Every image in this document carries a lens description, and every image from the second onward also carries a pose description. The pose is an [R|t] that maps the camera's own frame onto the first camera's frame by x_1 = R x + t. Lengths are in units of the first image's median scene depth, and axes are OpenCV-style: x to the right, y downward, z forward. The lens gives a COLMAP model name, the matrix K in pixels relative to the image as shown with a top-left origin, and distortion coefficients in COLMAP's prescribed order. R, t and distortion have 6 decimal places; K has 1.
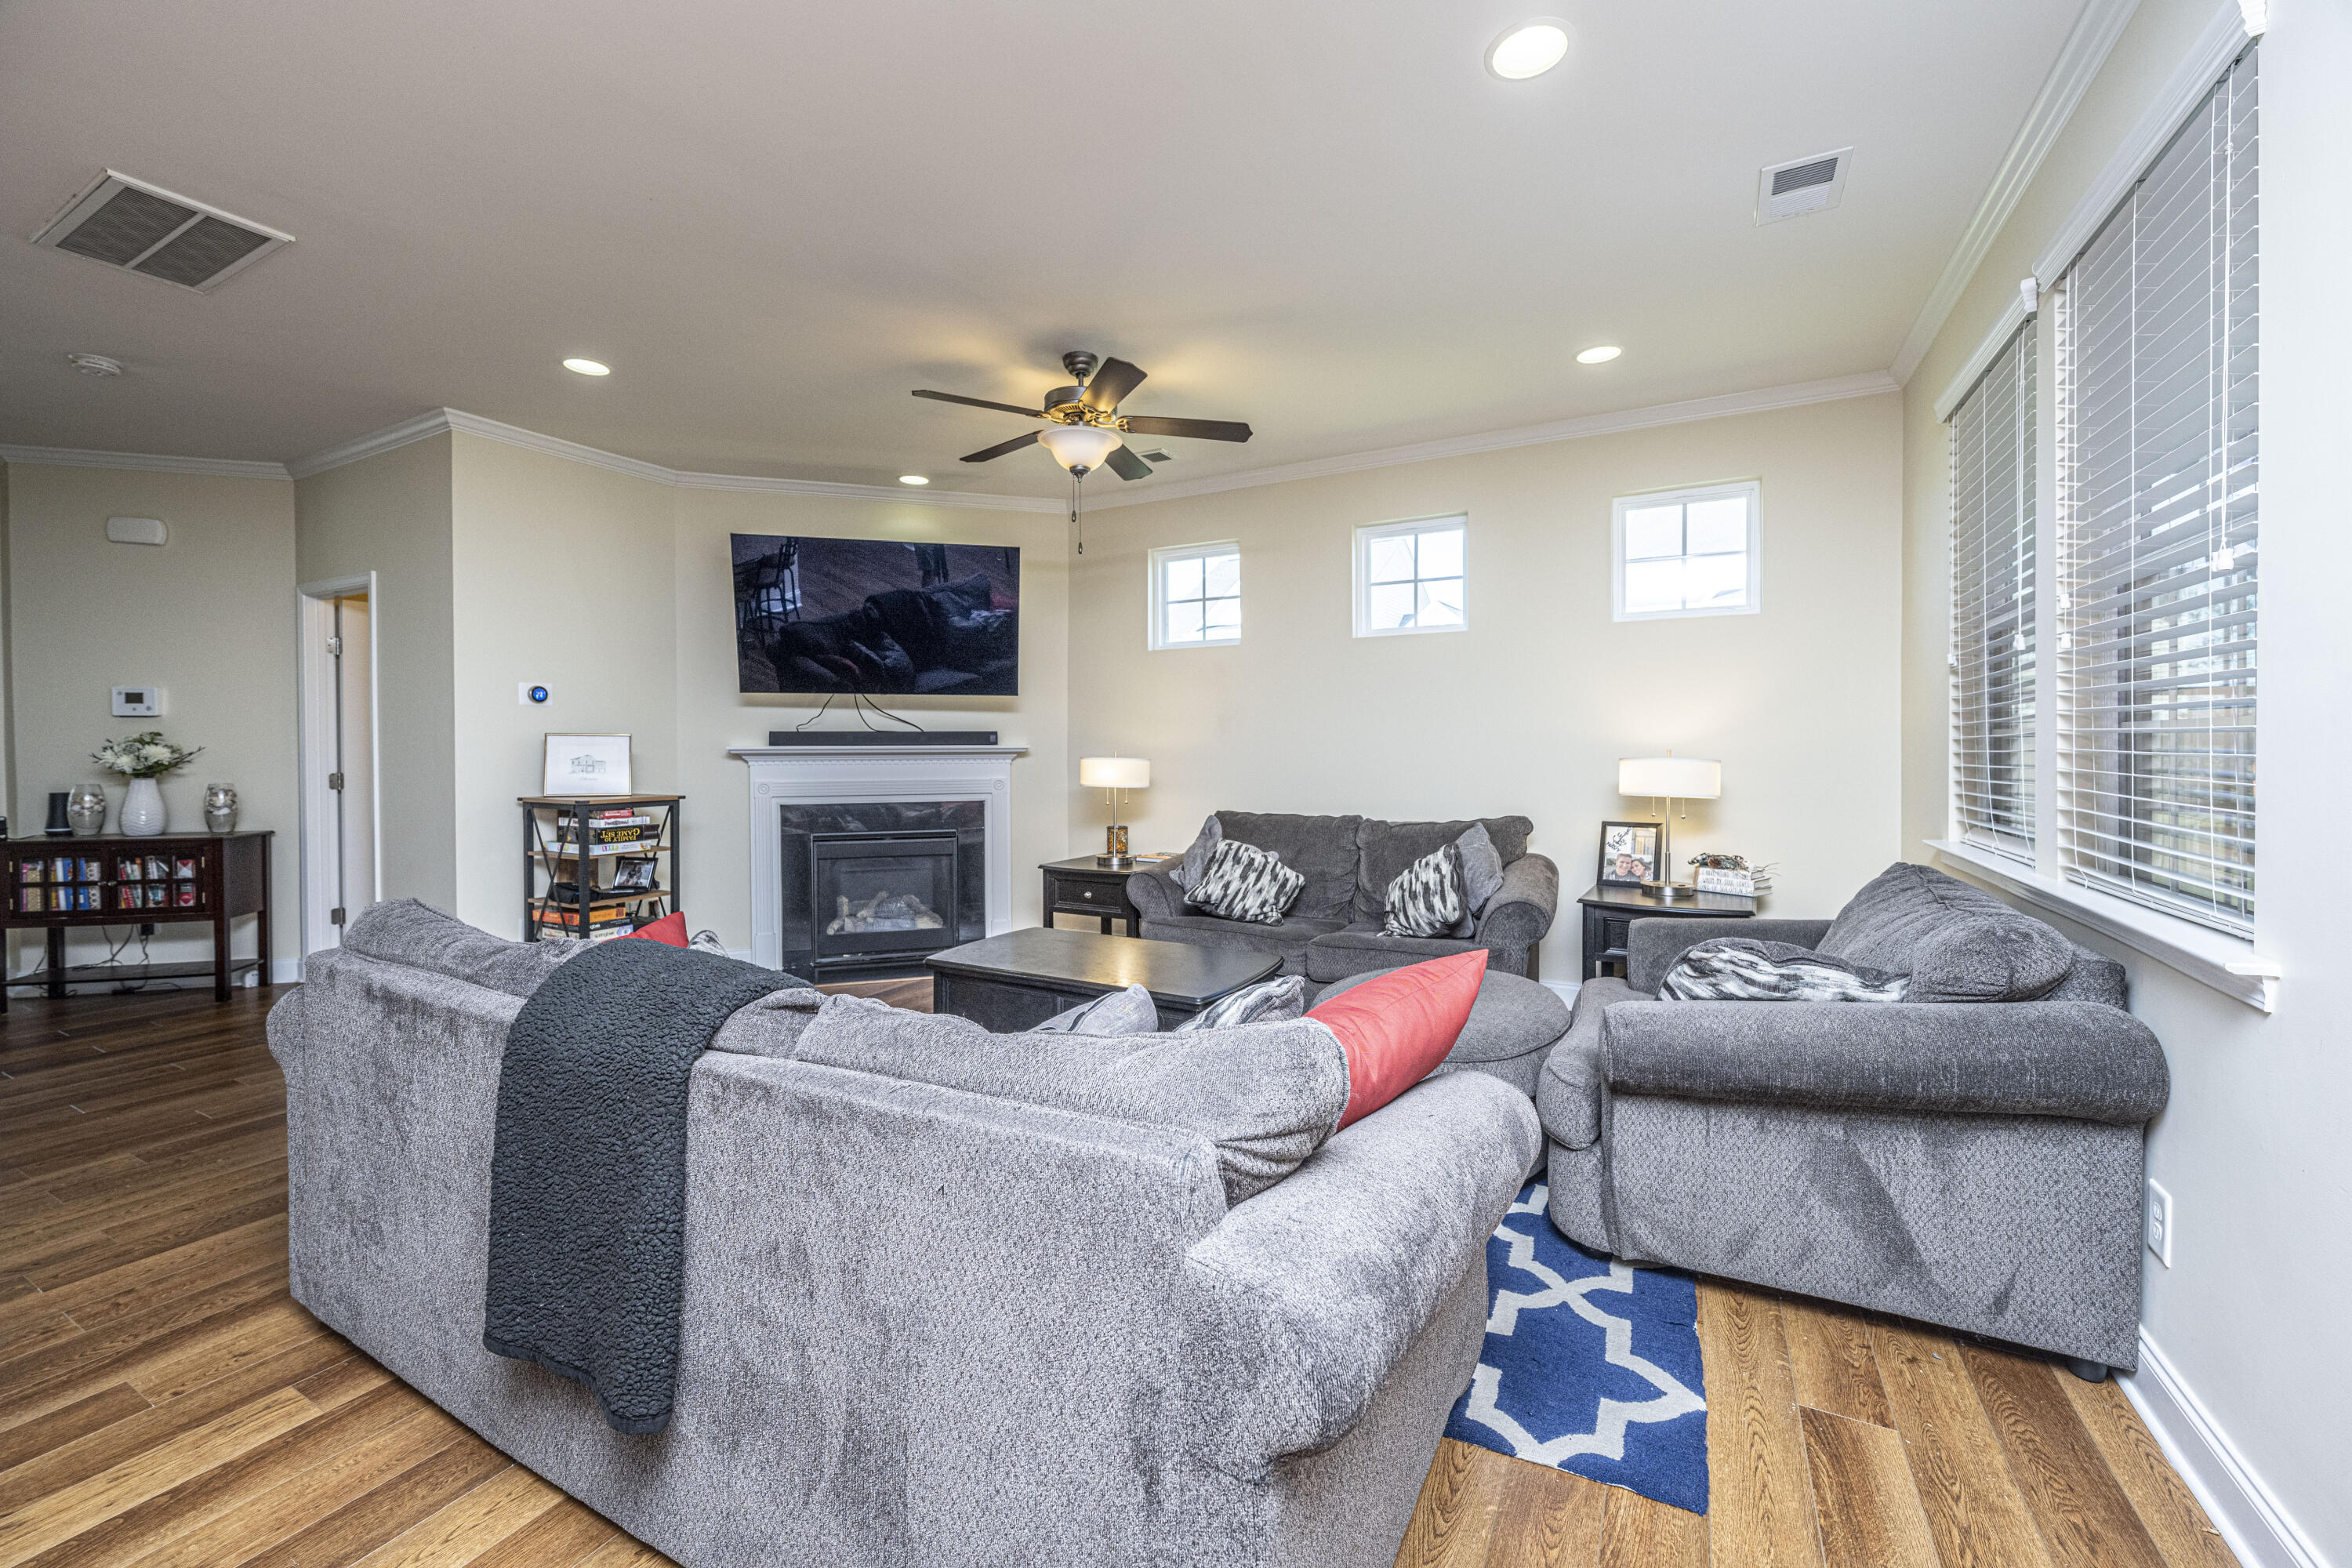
lens RADIAL K [[929.5, 0, 1201.7], [0, 929.5, 736.6], [0, 0, 1]] dist [-0.000483, 0.000043]
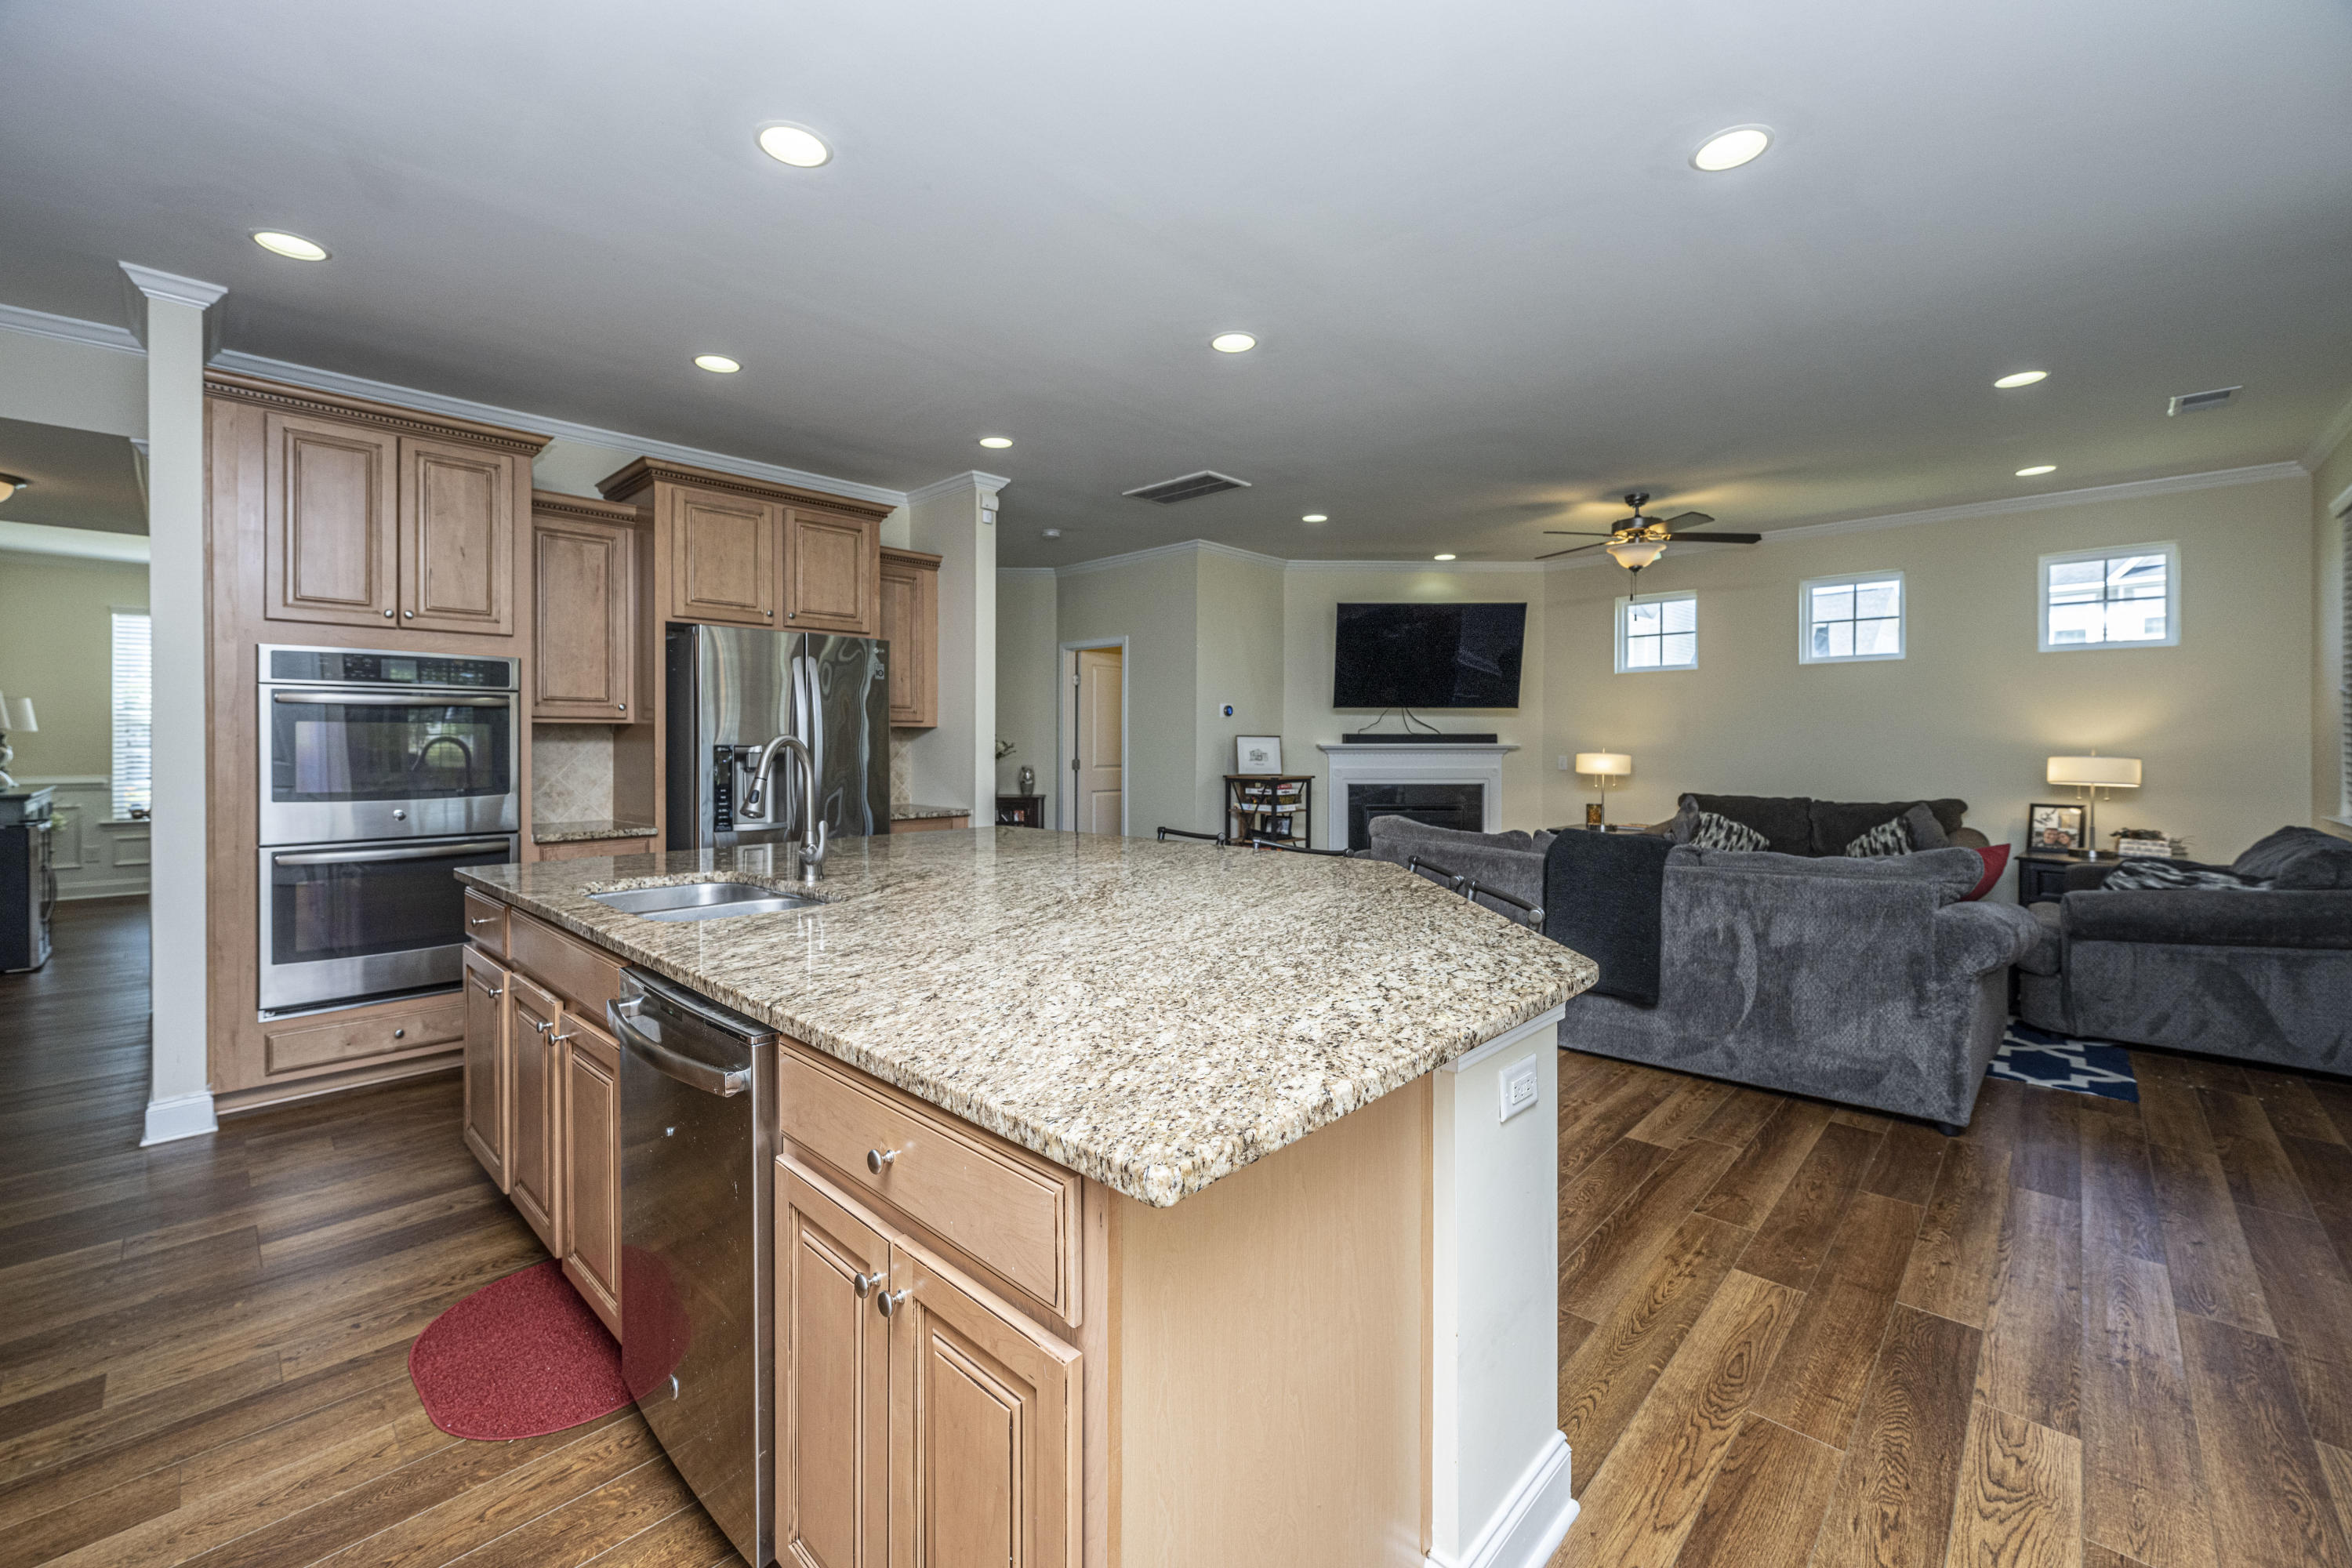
lens RADIAL K [[947.0, 0, 1203.5], [0, 947.0, 733.5], [0, 0, 1]] dist [0.001437, -0.000134]
pose [[0.965188, 0.001391, -0.261555, -0.349040], [-0.001299, 0.999999, 0.000526, -0.007975], [0.261555, -0.000168, 0.965188, -0.605810]]
